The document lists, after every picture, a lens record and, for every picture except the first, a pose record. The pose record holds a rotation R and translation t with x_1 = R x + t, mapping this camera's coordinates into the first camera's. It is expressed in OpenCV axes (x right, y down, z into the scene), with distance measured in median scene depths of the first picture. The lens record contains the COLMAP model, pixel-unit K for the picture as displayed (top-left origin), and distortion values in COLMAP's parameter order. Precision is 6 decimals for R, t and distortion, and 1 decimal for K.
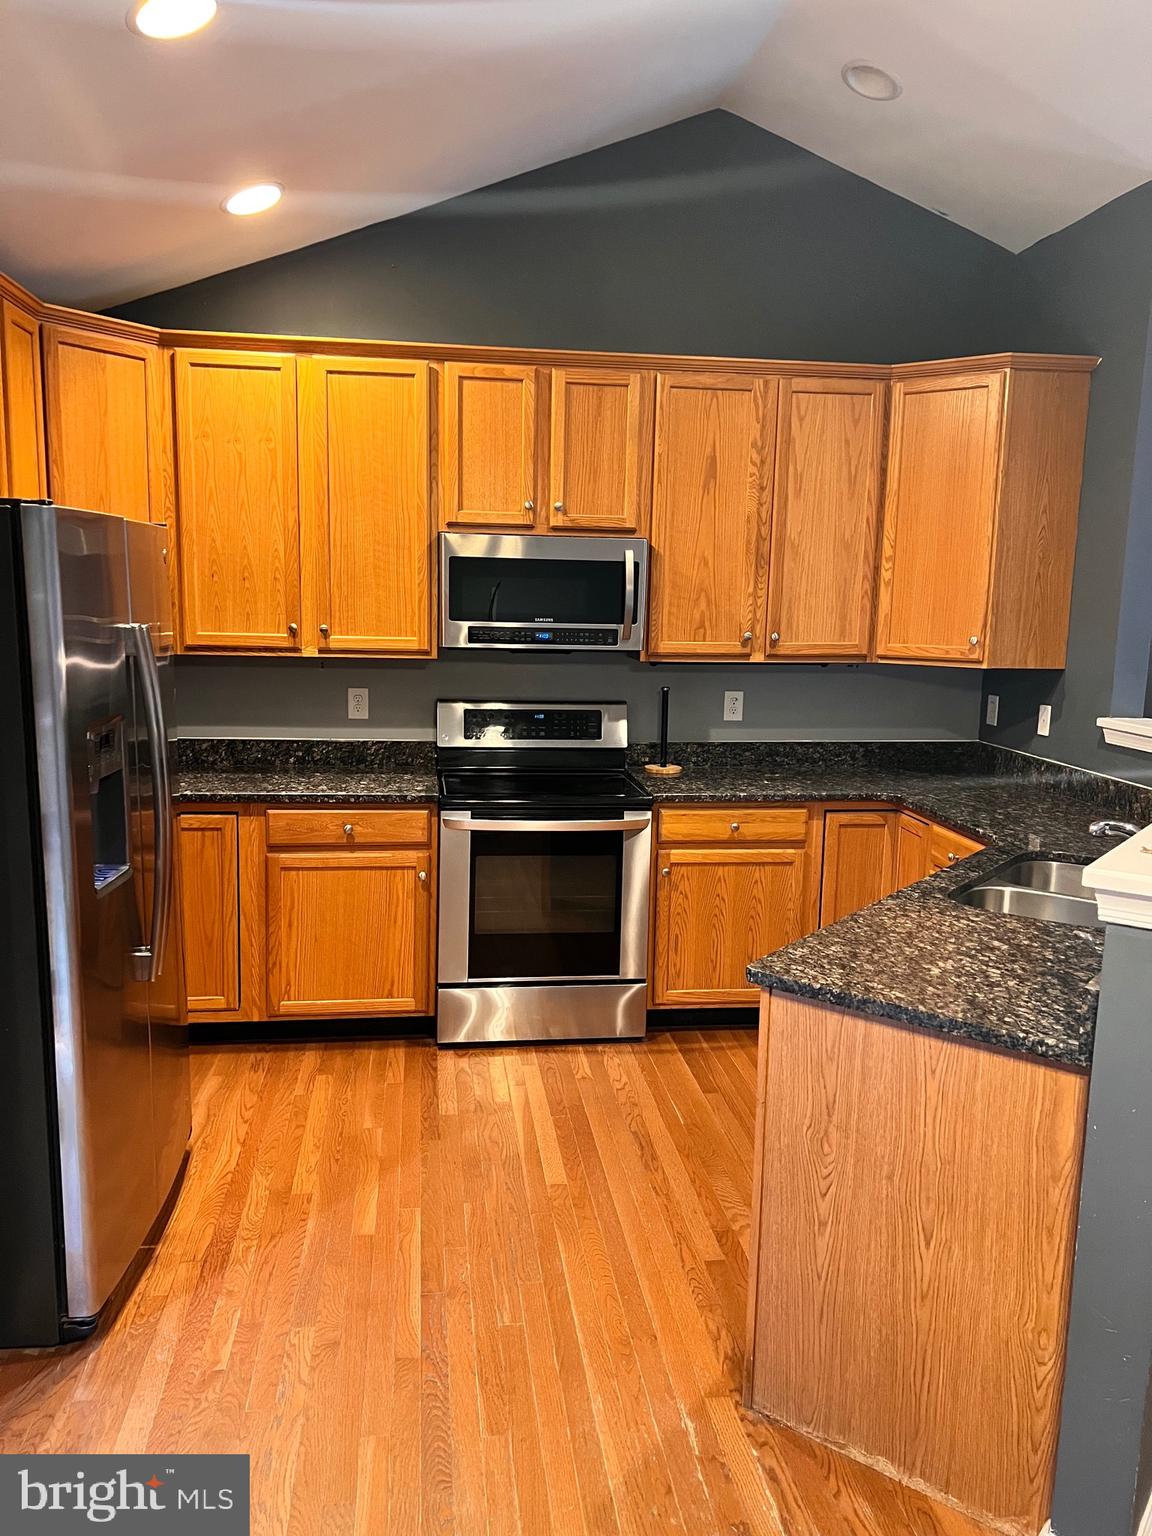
lens RADIAL K [[1146.1, 0, 576.0], [0, 1146.1, 768.0], [0, 0, 1]] dist [0.132579, -0.292728]
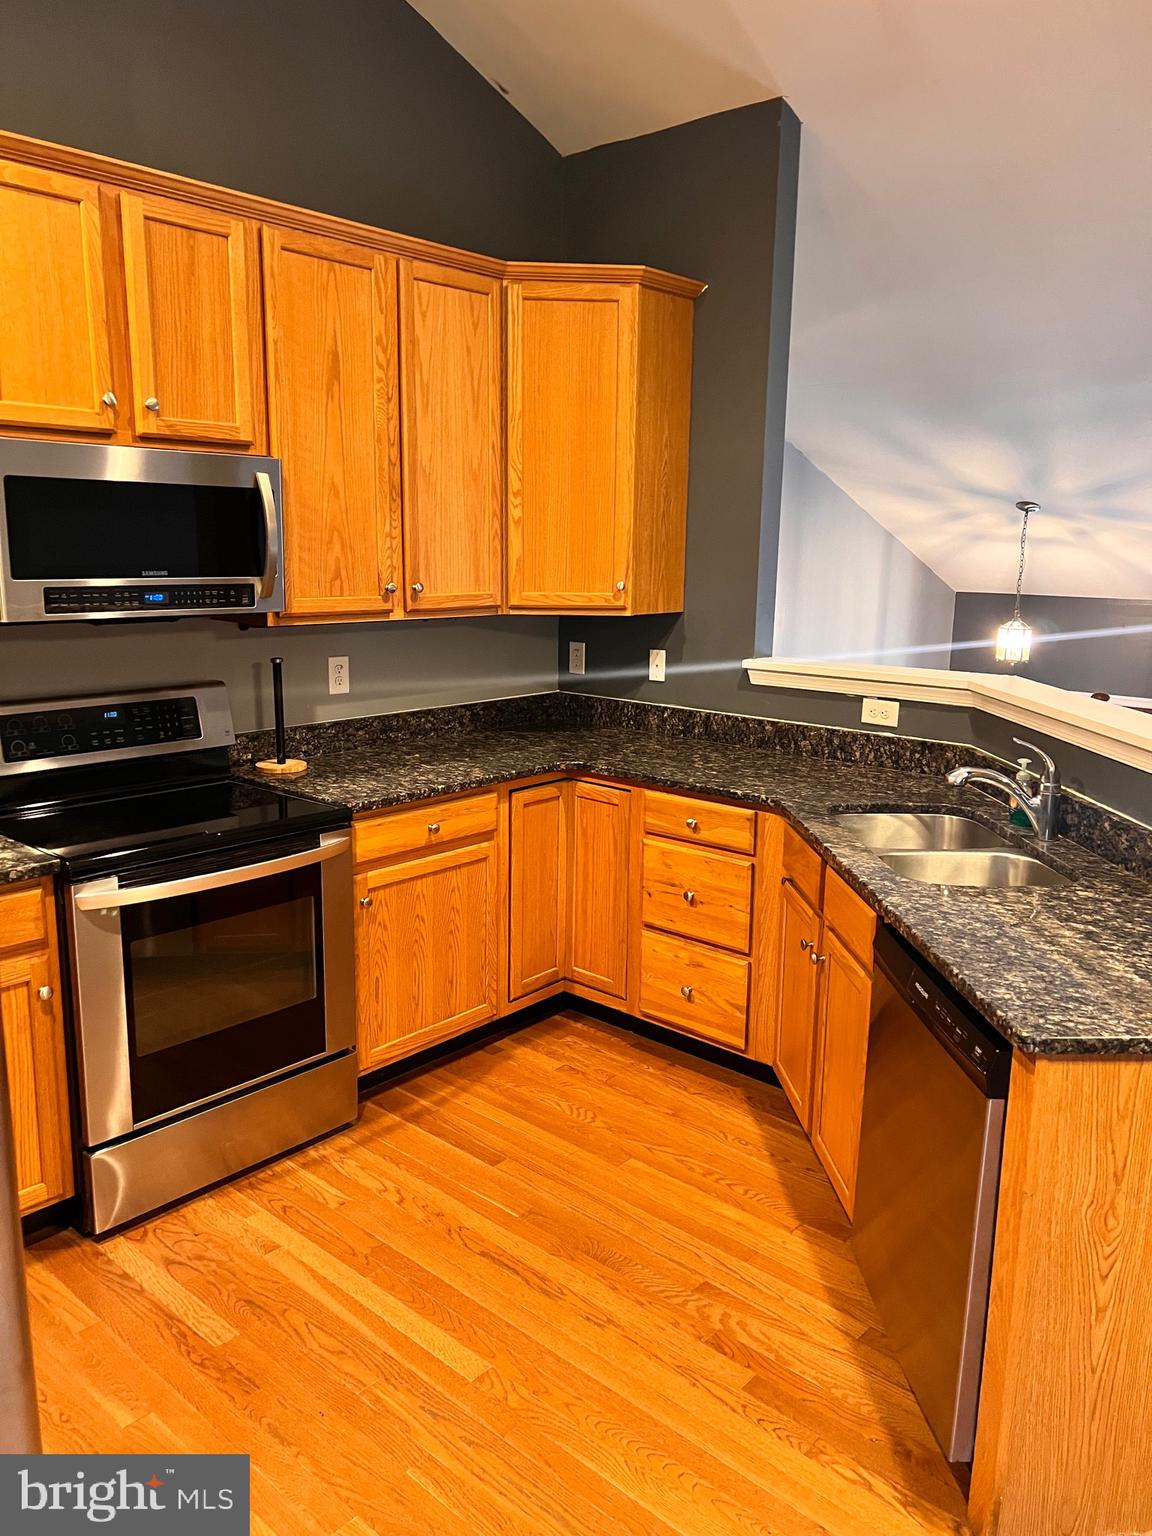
lens RADIAL K [[1149.1, 0, 576.0], [0, 1149.1, 768.0], [0, 0, 1]] dist [0.091032, -0.120554]
pose [[0.760432, -0.136534, 0.634902, -0.287339], [0.099338, 0.990599, 0.094048, -0.055532], [-0.641775, -0.008447, 0.766847, 0.316724]]
